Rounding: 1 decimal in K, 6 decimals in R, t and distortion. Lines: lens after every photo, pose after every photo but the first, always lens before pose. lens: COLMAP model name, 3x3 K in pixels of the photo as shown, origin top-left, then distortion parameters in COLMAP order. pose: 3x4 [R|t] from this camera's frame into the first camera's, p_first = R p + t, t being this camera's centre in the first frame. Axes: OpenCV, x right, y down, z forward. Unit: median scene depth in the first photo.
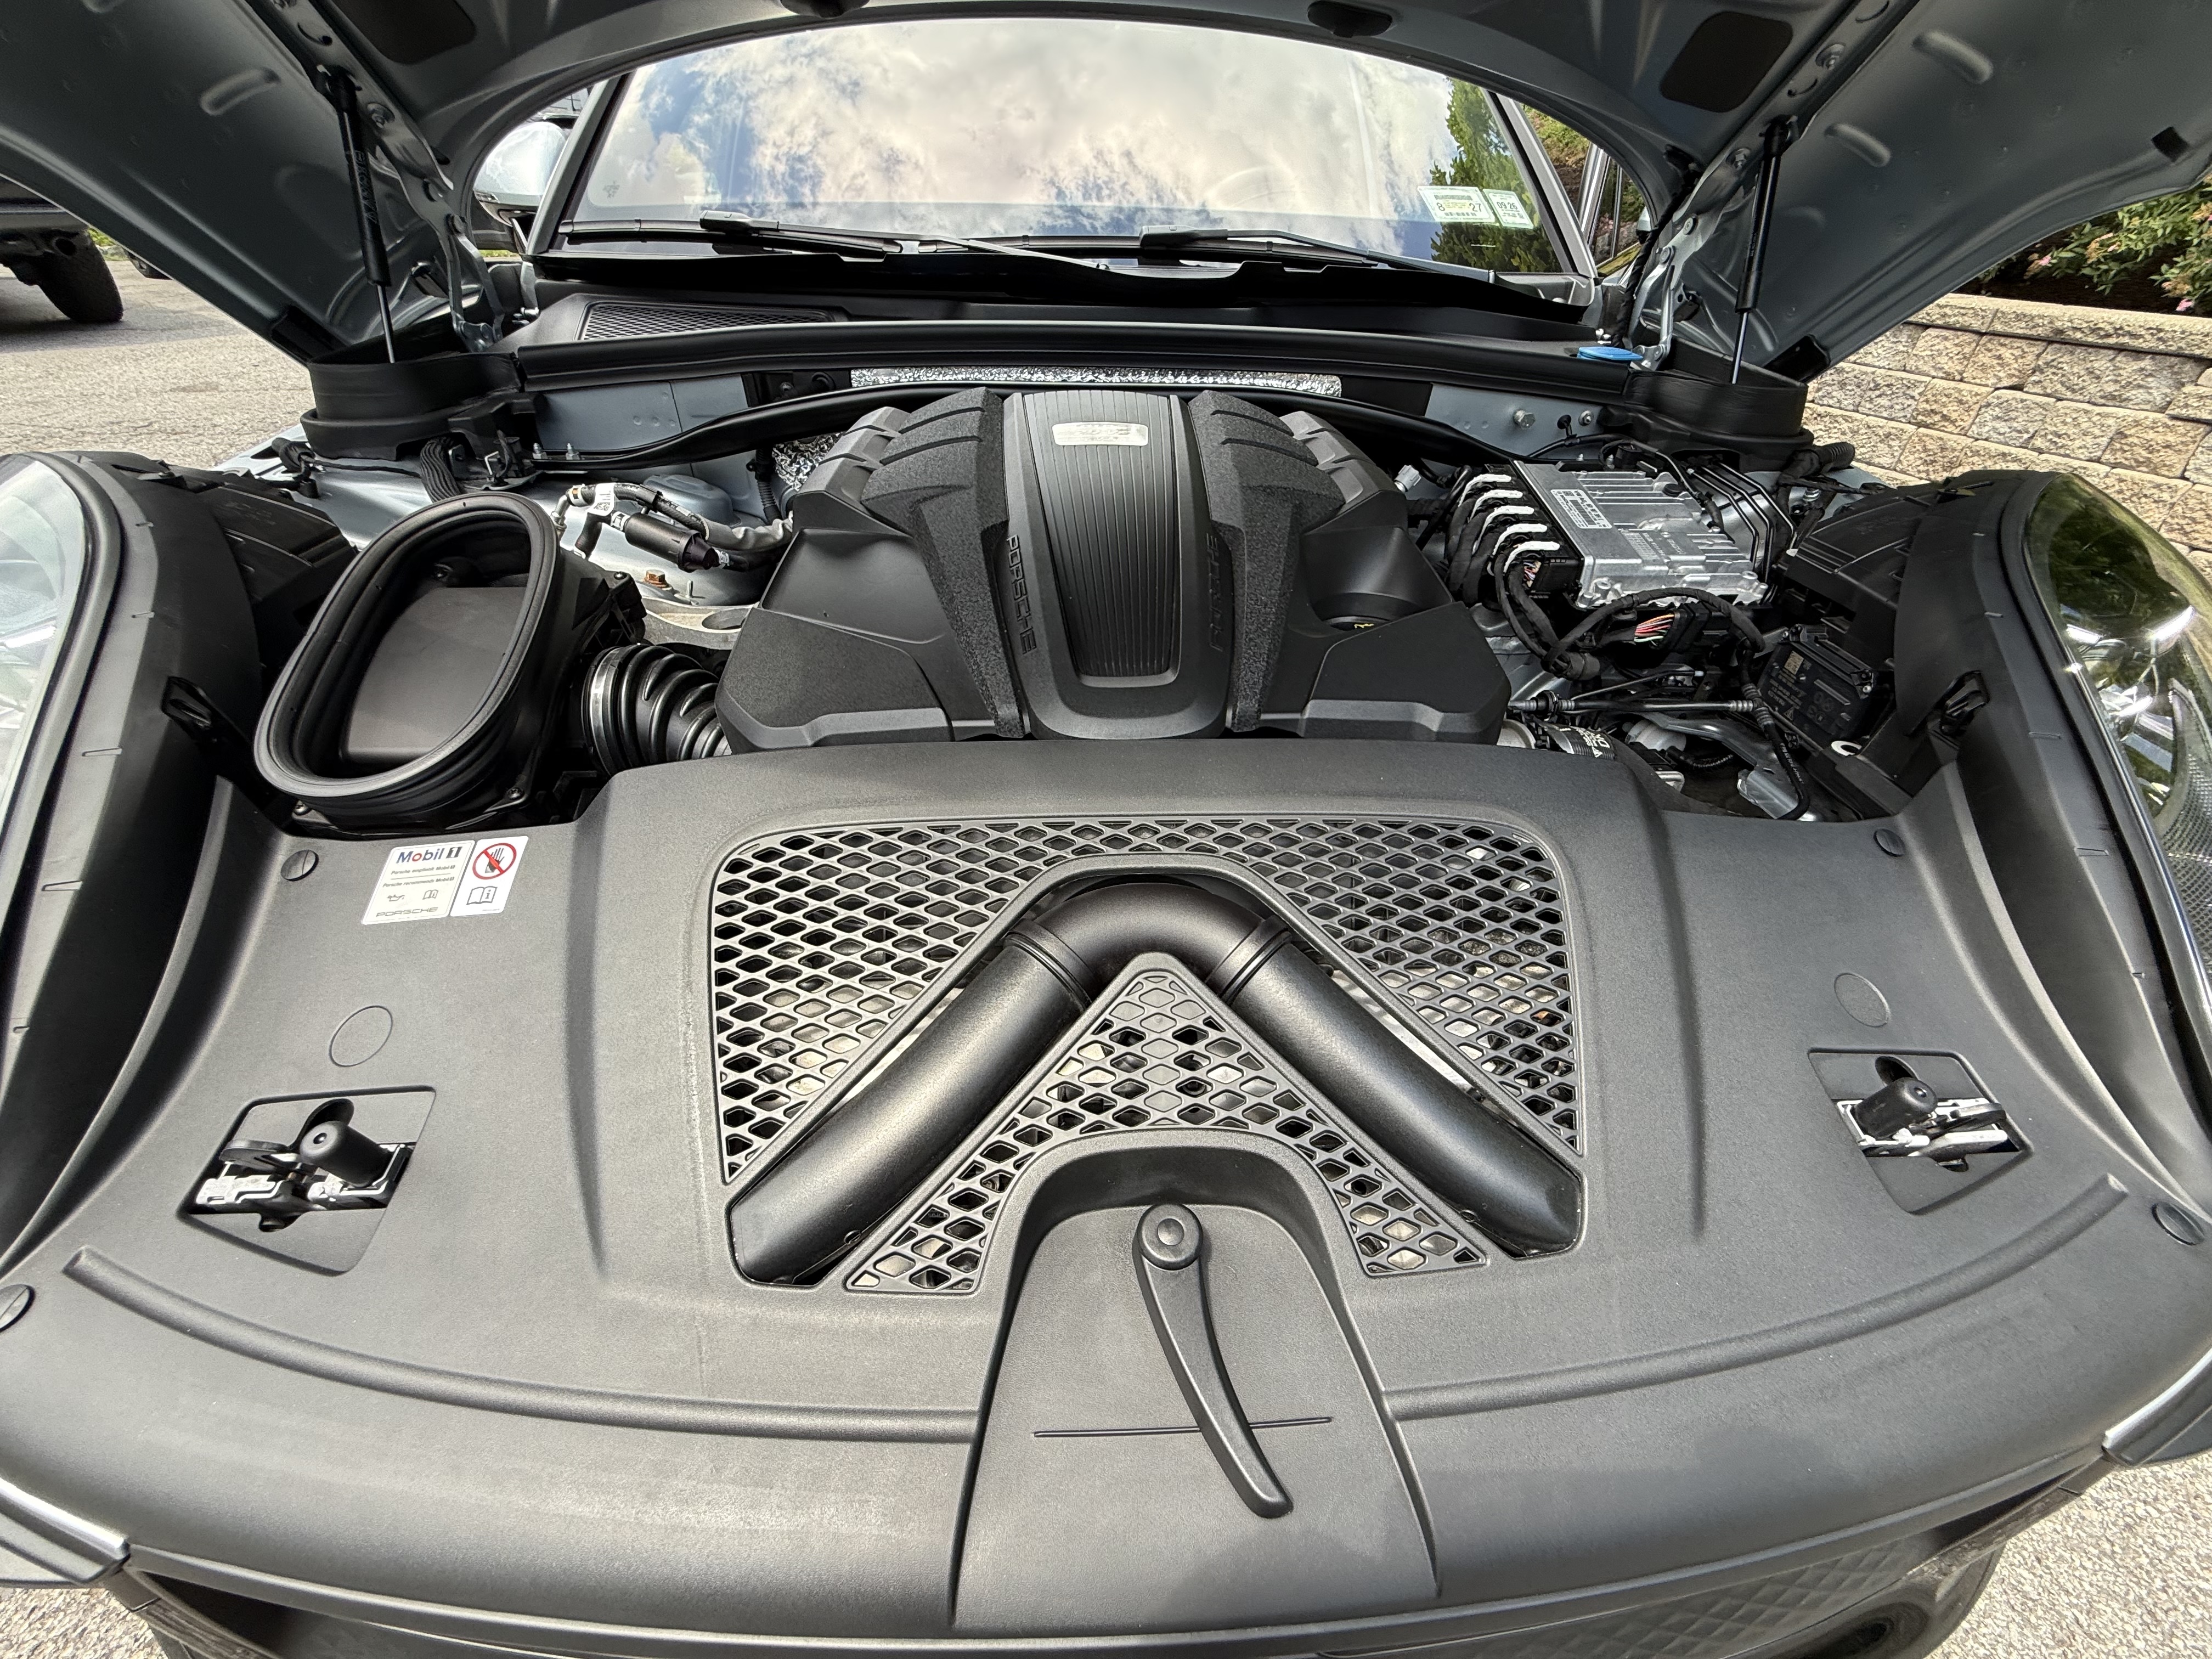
lens RADIAL K [[878.2, 0, 1106.0], [0, 878.2, 829.5], [0, 0, 1]] dist [-0.000358, -0.006846]
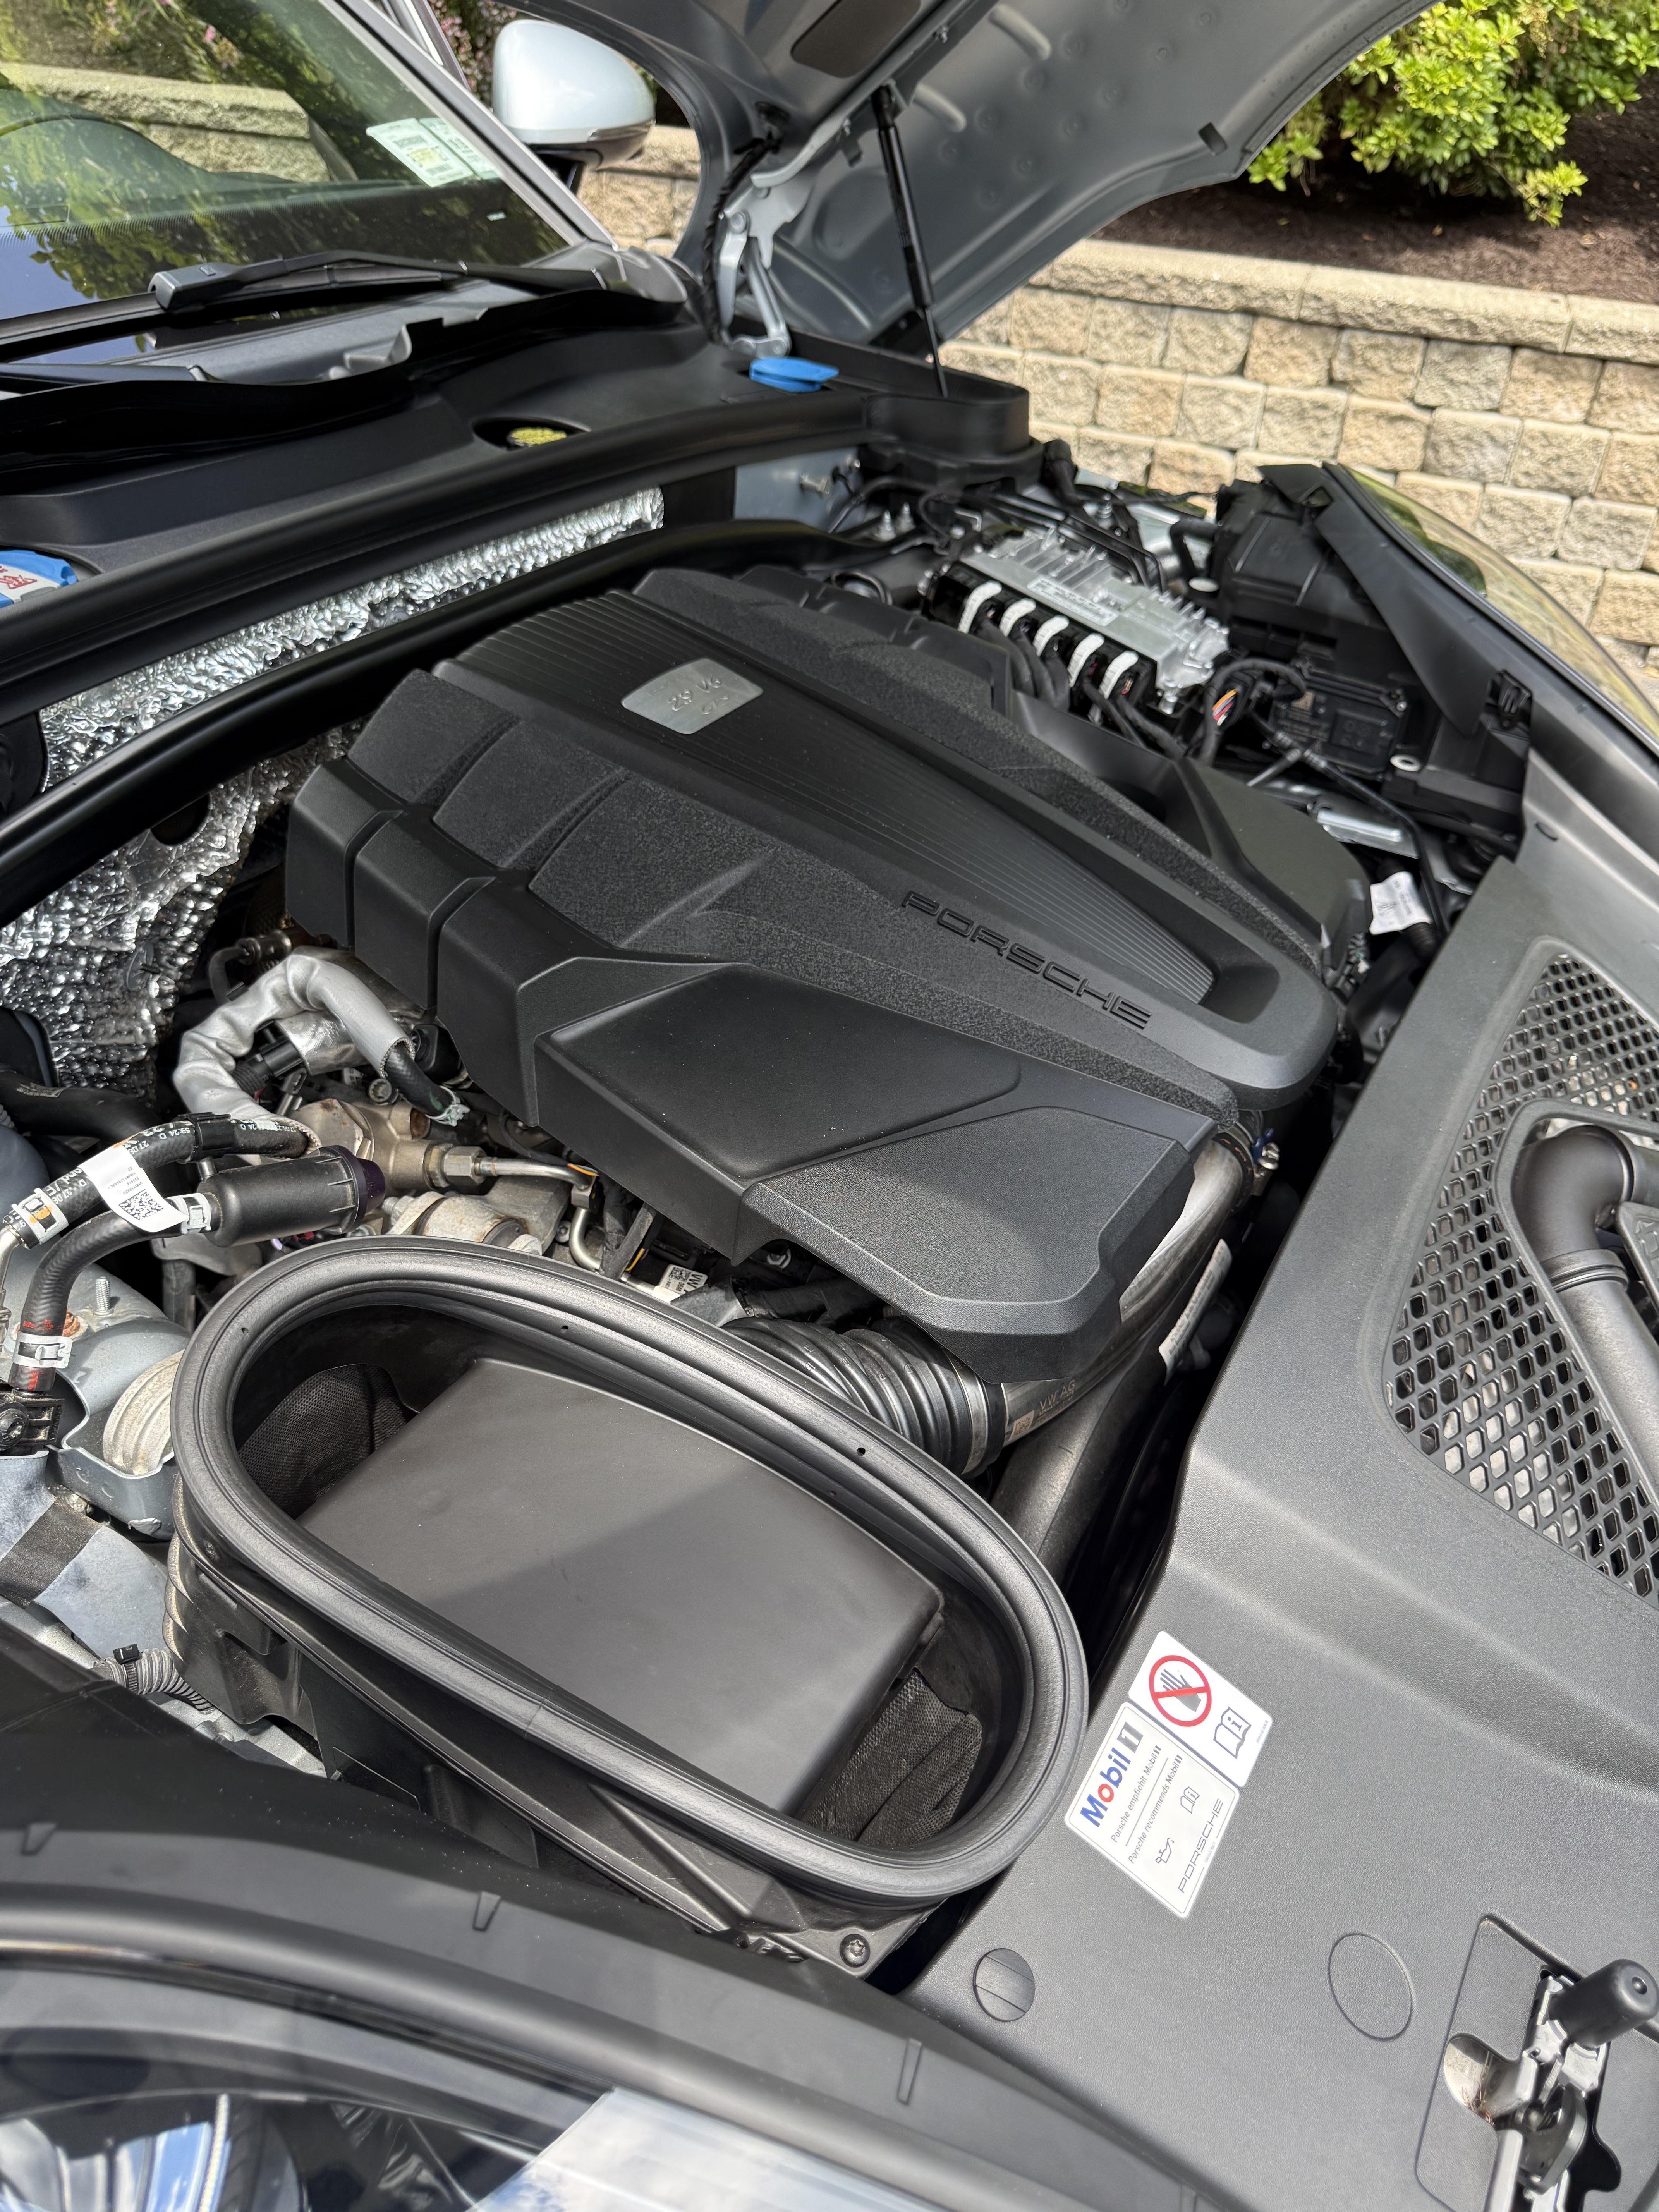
lens RADIAL K [[1567.6, 0, 829.5], [0, 1567.6, 1106.0], [0, 0, 1]] dist [0.043641, -0.086881]
pose [[0.557819, -0.473310, 0.681774, -1.014231], [0.448192, 0.863165, 0.232532, -0.490472], [-0.698542, 0.175855, 0.693624, 0.259655]]
